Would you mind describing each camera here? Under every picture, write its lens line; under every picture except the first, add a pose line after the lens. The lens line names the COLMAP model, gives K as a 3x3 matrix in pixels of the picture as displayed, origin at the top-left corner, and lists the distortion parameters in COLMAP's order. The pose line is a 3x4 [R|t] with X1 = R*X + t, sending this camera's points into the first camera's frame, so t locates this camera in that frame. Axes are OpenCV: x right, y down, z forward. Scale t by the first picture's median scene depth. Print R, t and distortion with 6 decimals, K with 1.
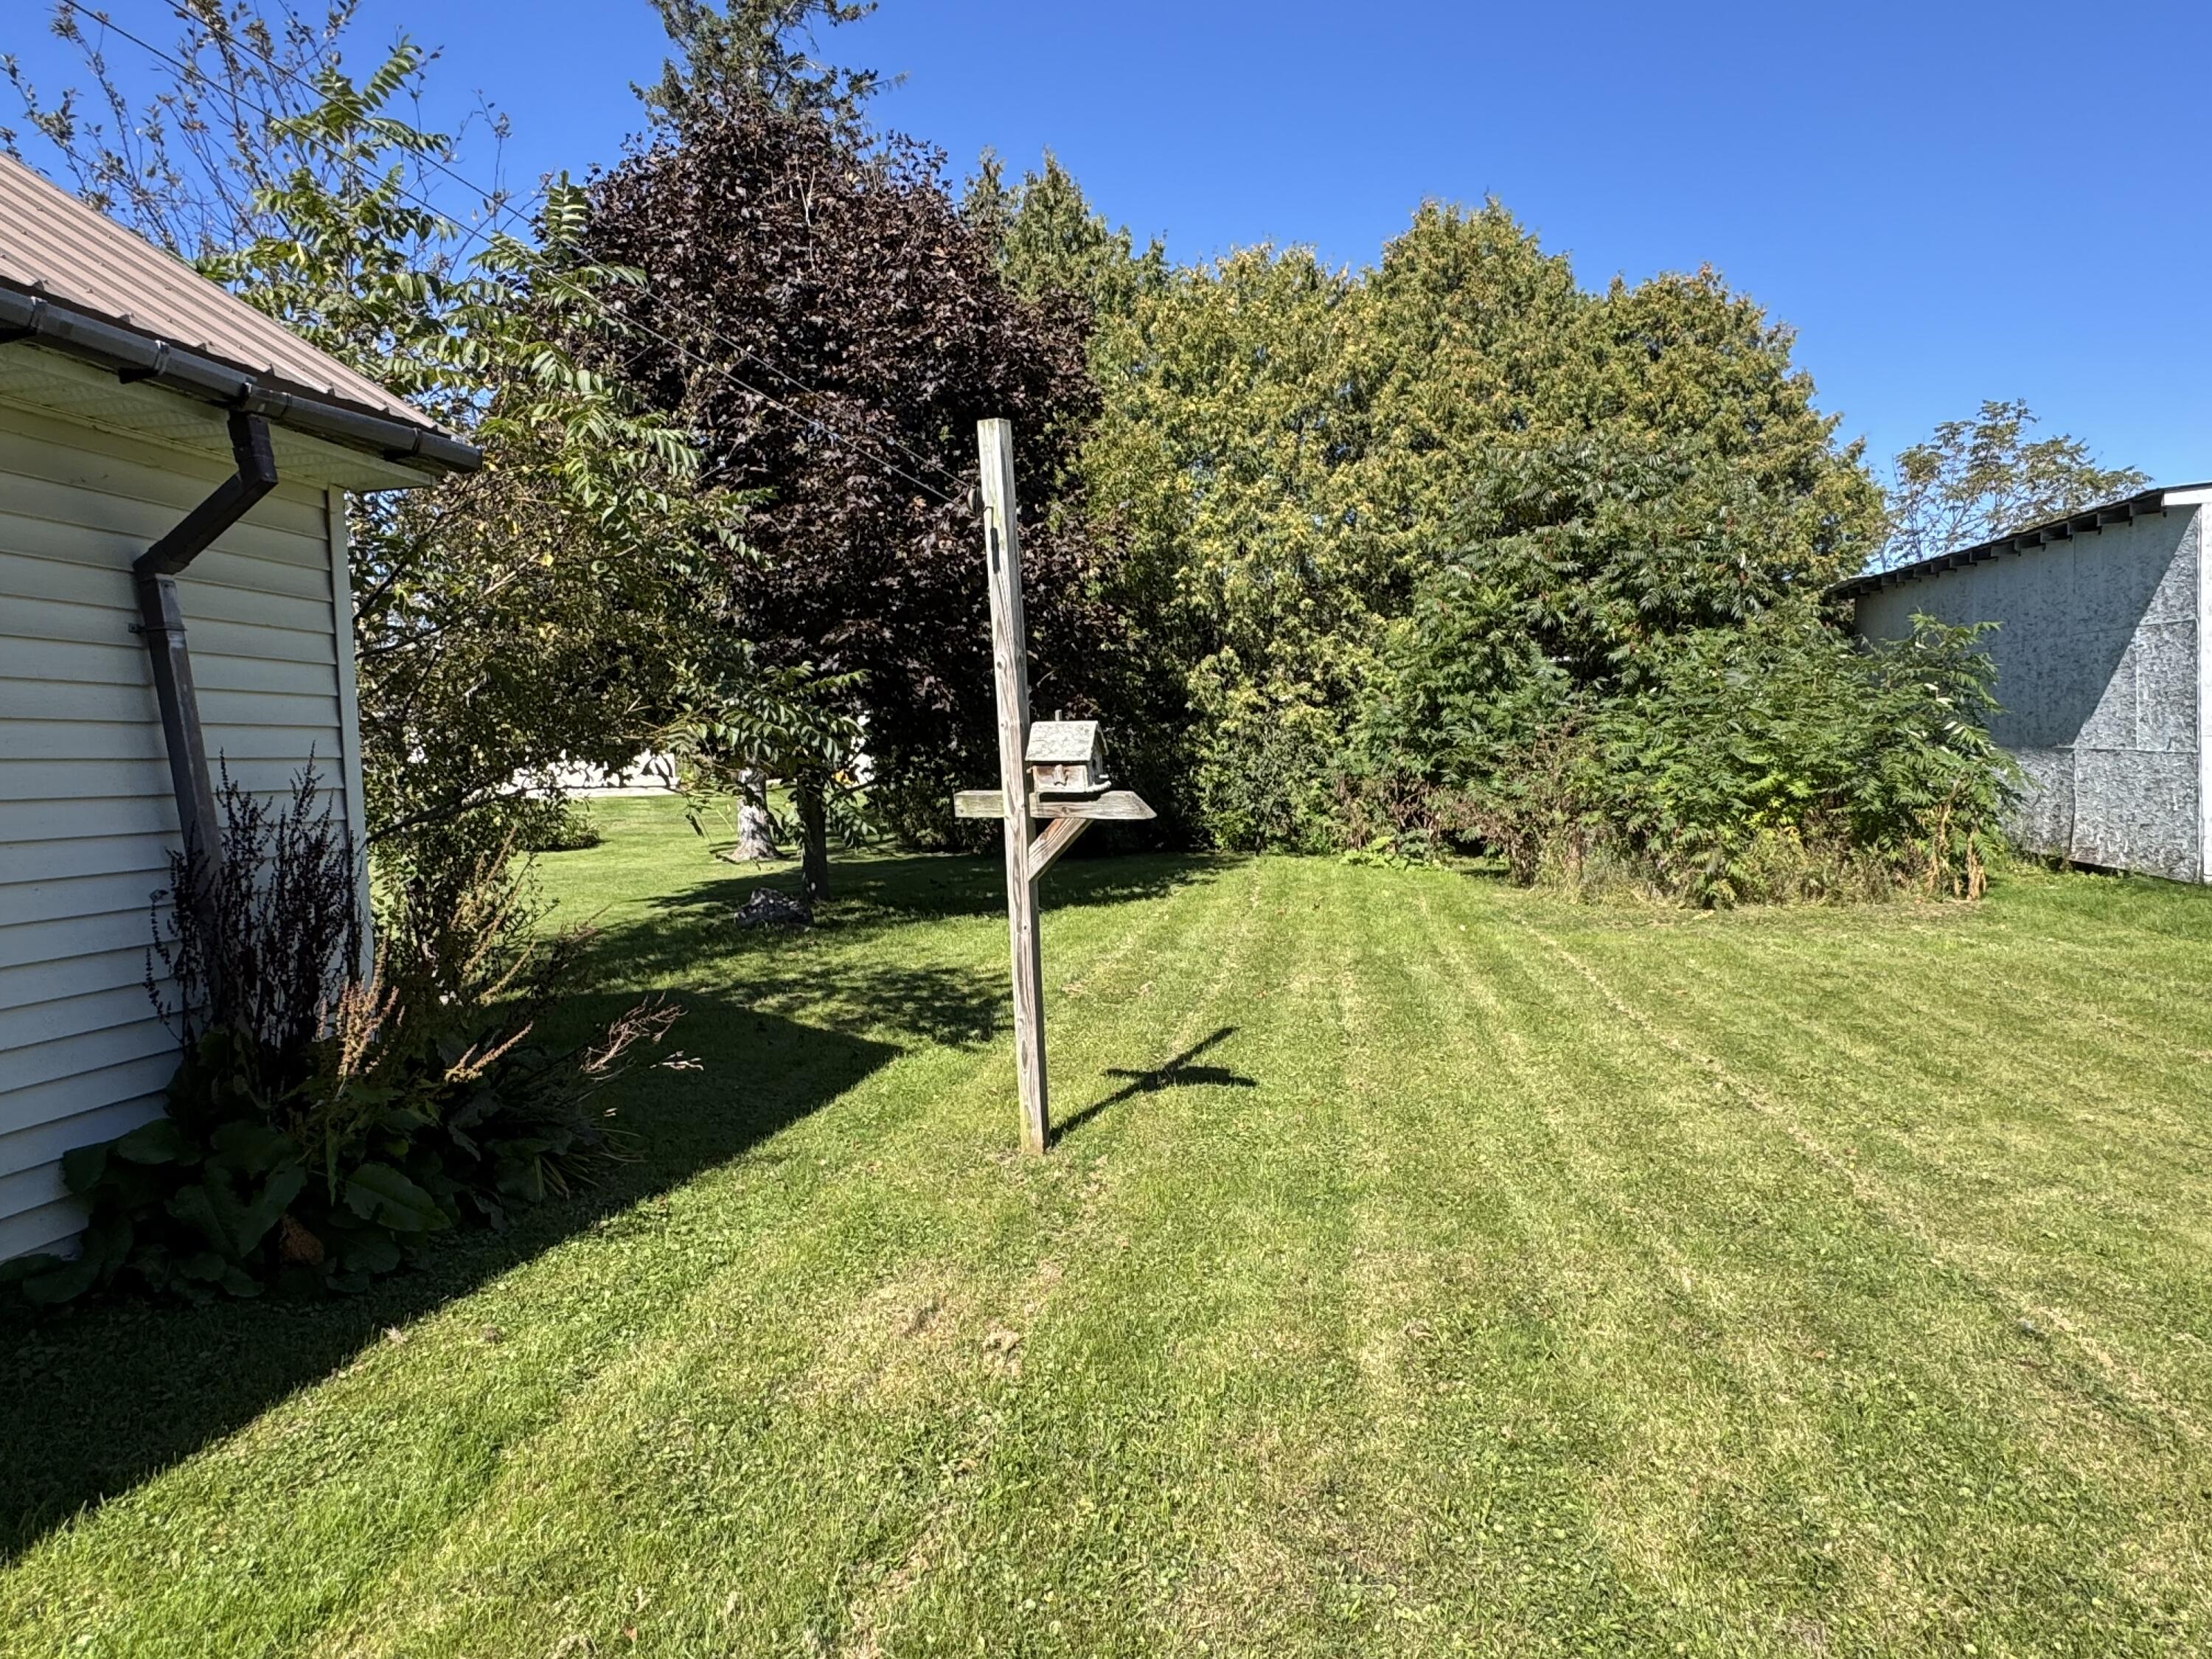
lens RADIAL K [[1359.8, 0, 1099.5], [0, 1359.8, 830.4], [0, 0, 1]] dist [-0.005826, -0.000735]
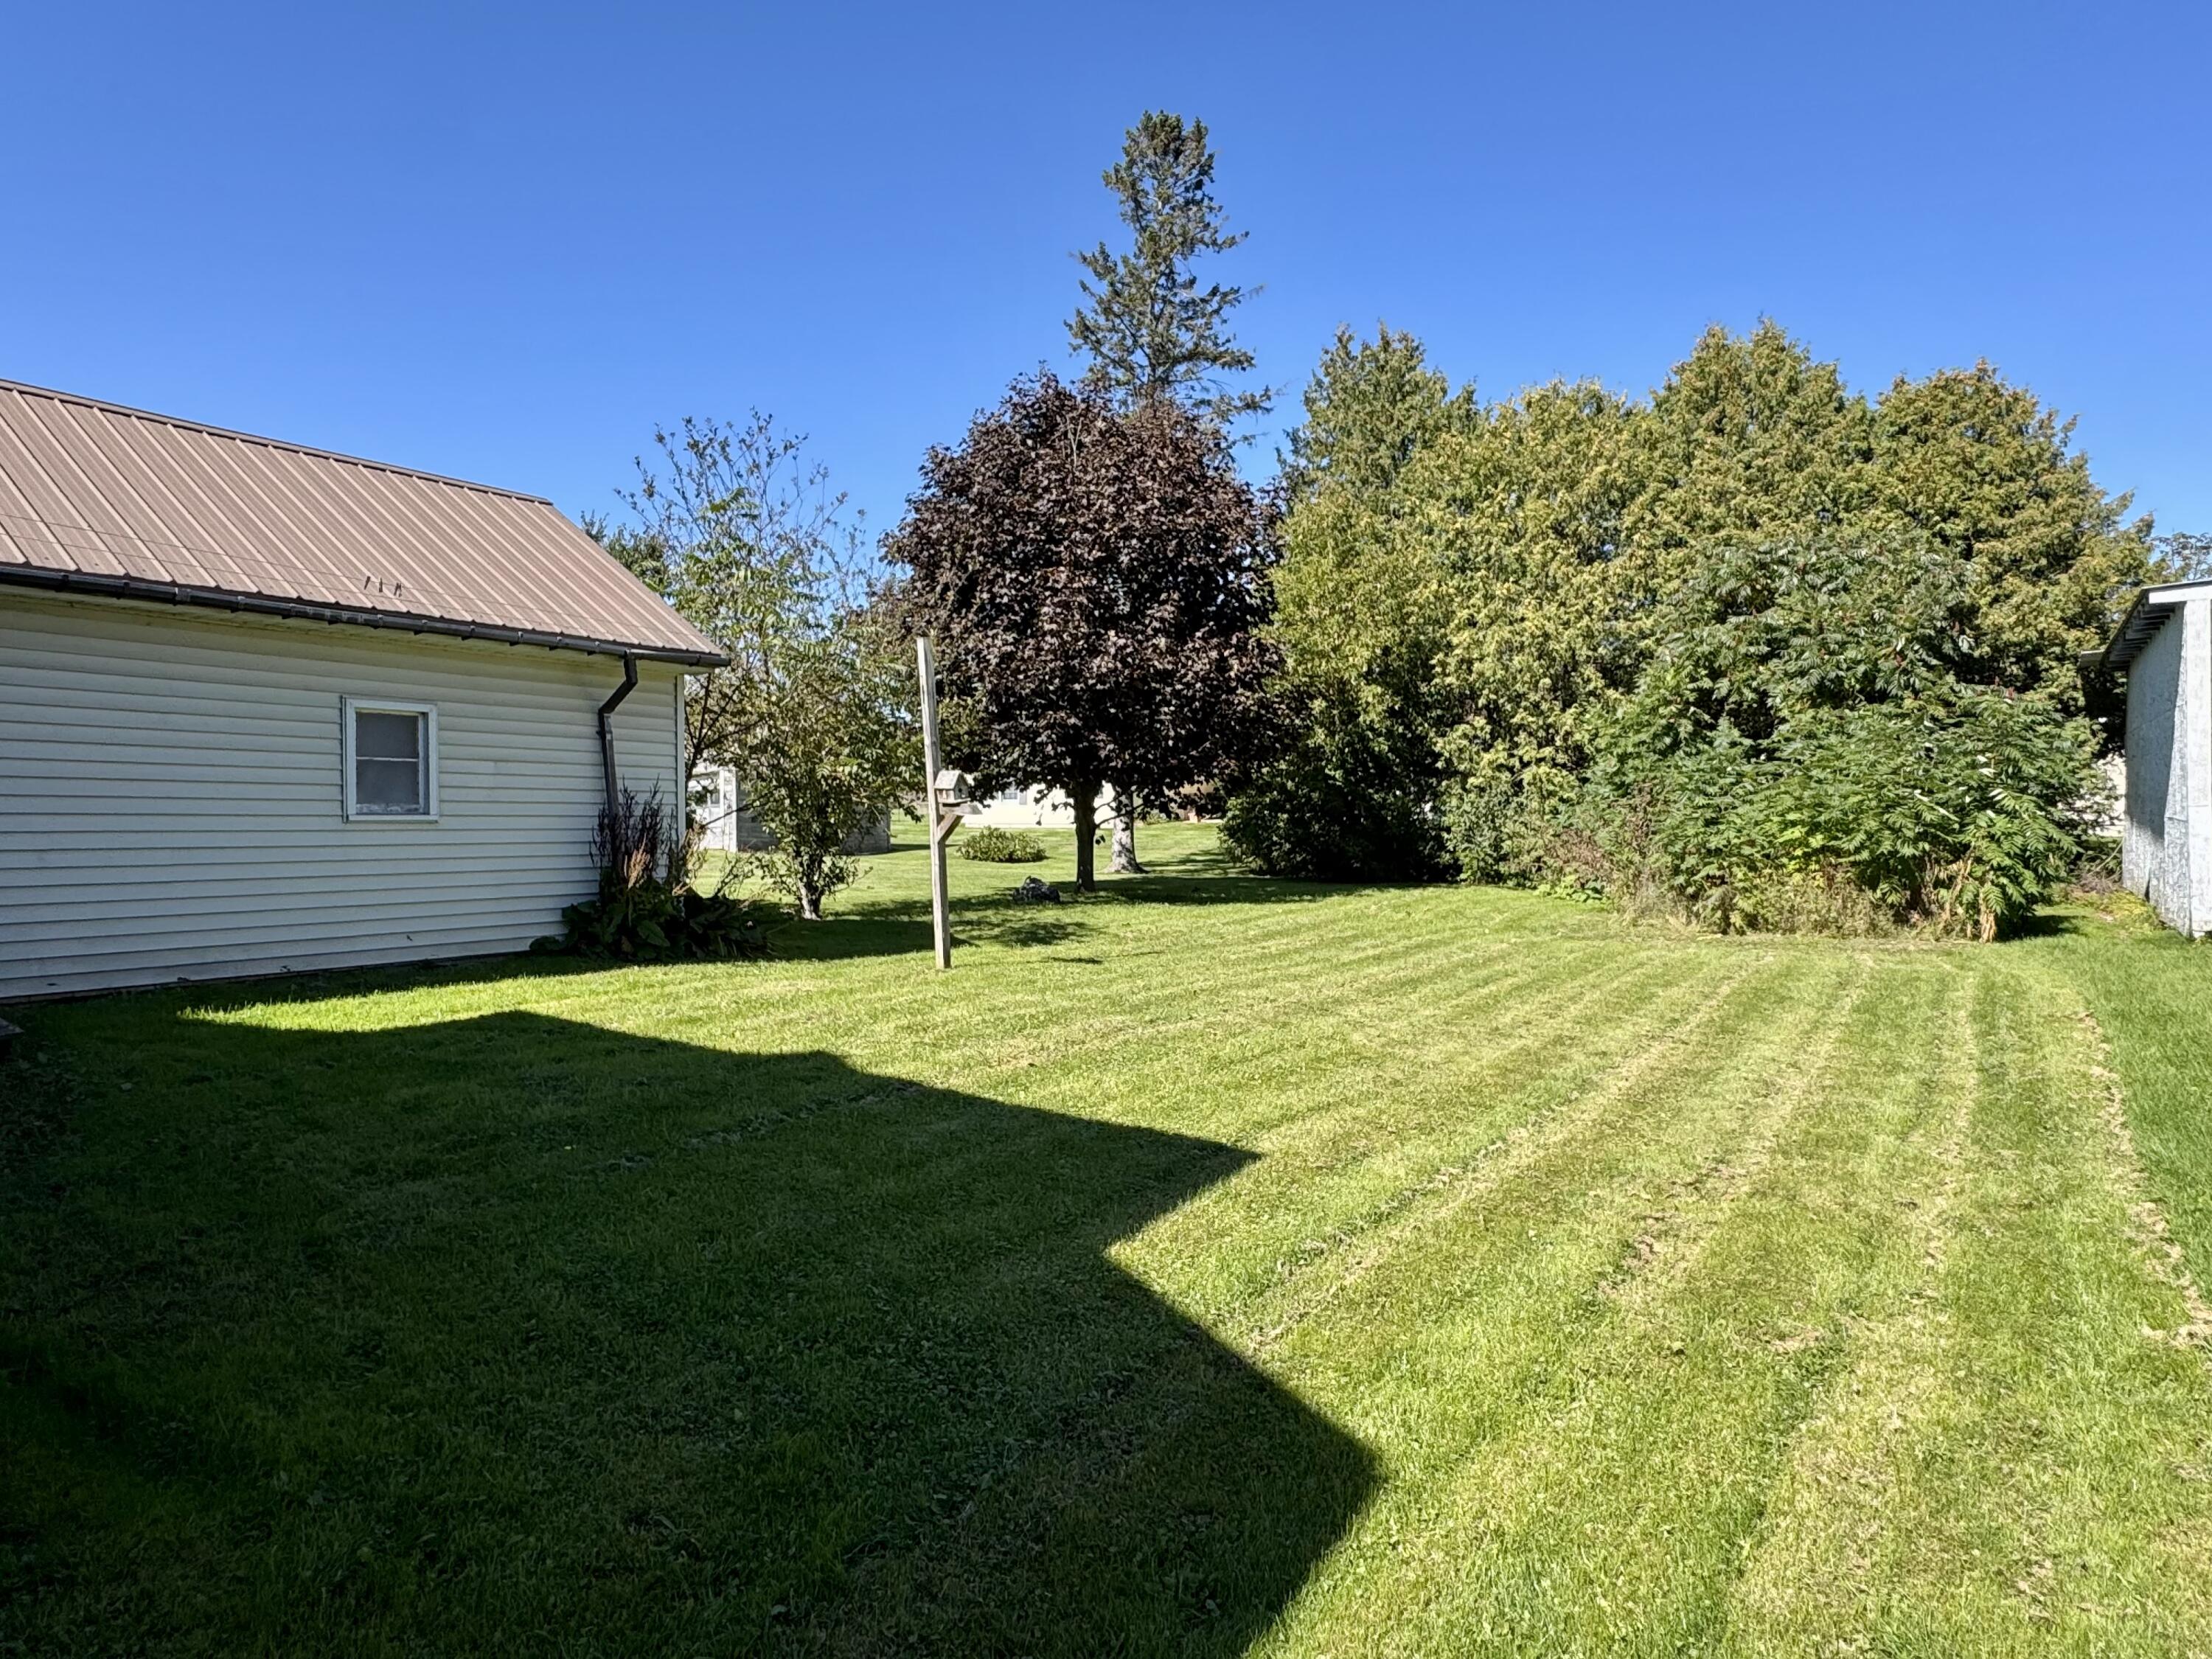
lens RADIAL K [[1286.2, 0, 1110.8], [0, 1286.2, 827.6], [0, 0, 1]] dist [-0.001023, -0.001341]
pose [[0.918982, 0.034969, -0.392746, 0.251938], [-0.050019, 0.998351, -0.028150, 0.014011], [0.391114, 0.045515, 0.919216, -0.198835]]
